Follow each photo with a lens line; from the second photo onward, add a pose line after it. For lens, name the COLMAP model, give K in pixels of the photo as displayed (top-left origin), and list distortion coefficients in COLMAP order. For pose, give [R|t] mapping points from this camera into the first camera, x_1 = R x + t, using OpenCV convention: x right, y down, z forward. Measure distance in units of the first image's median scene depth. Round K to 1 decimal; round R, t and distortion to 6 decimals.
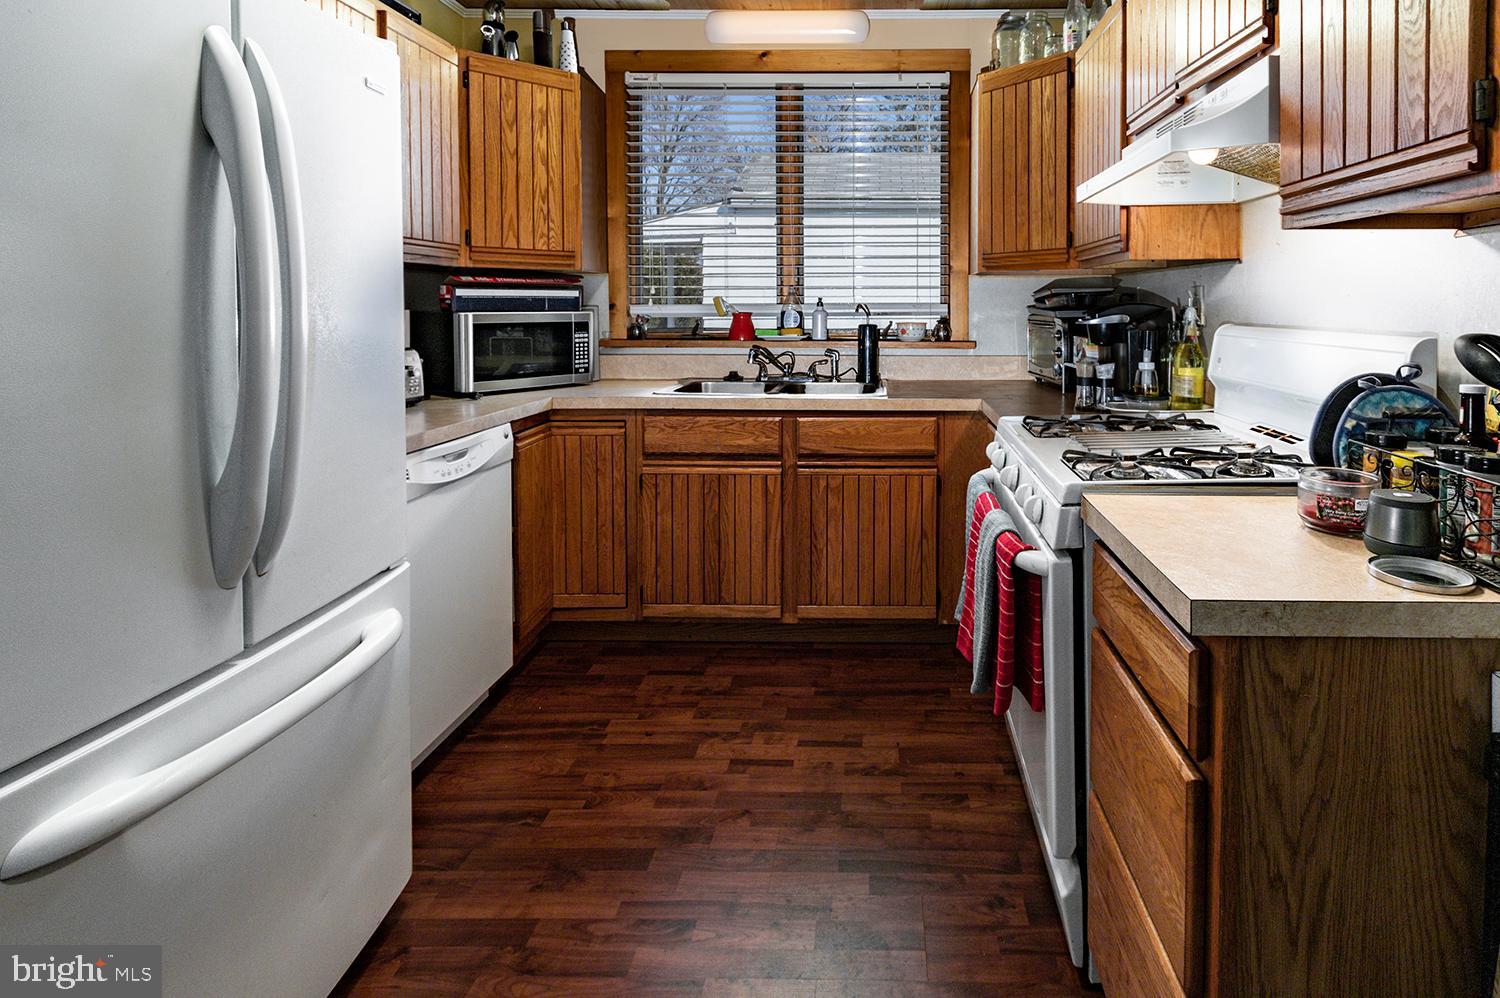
lens RADIAL K [[699.9, 0, 725.5], [0, 699.9, 495.9], [0, 0, 1]] dist [0.003063, 0.000343]
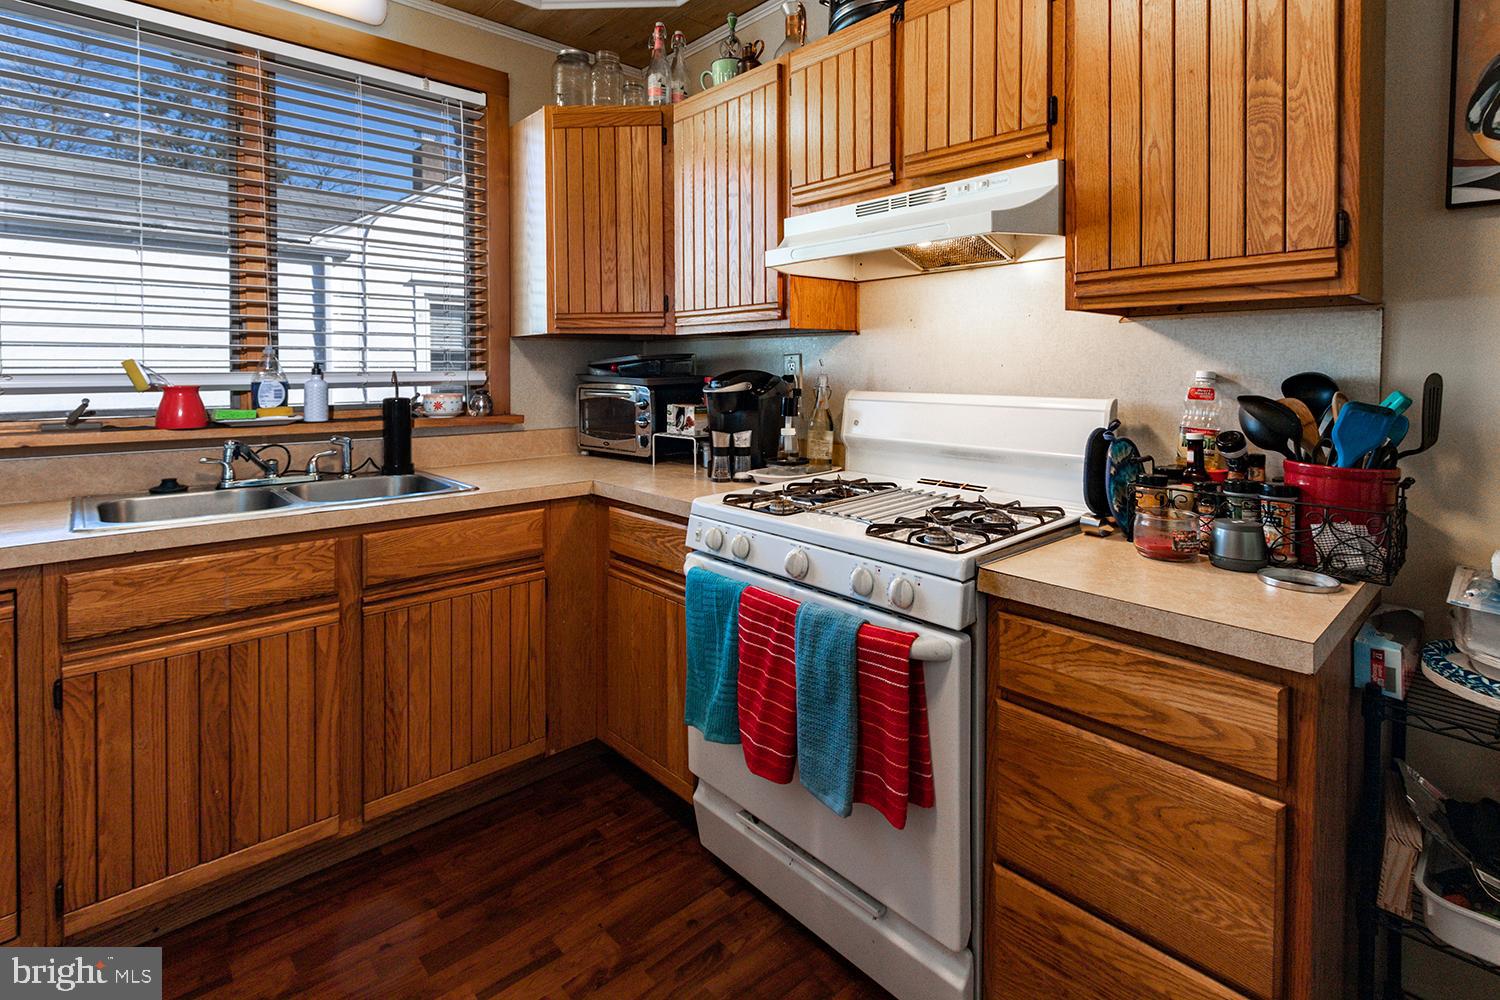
lens RADIAL K [[802.7, 0, 752.3], [0, 802.7, 520.9], [0, 0, 1]] dist [0.012770, -0.000139]
pose [[0.682722, -0.139968, 0.717147, -0.191299], [0.196030, 0.980586, 0.004764, -0.051277], [-0.703891, 0.137330, 0.696906, 0.169828]]
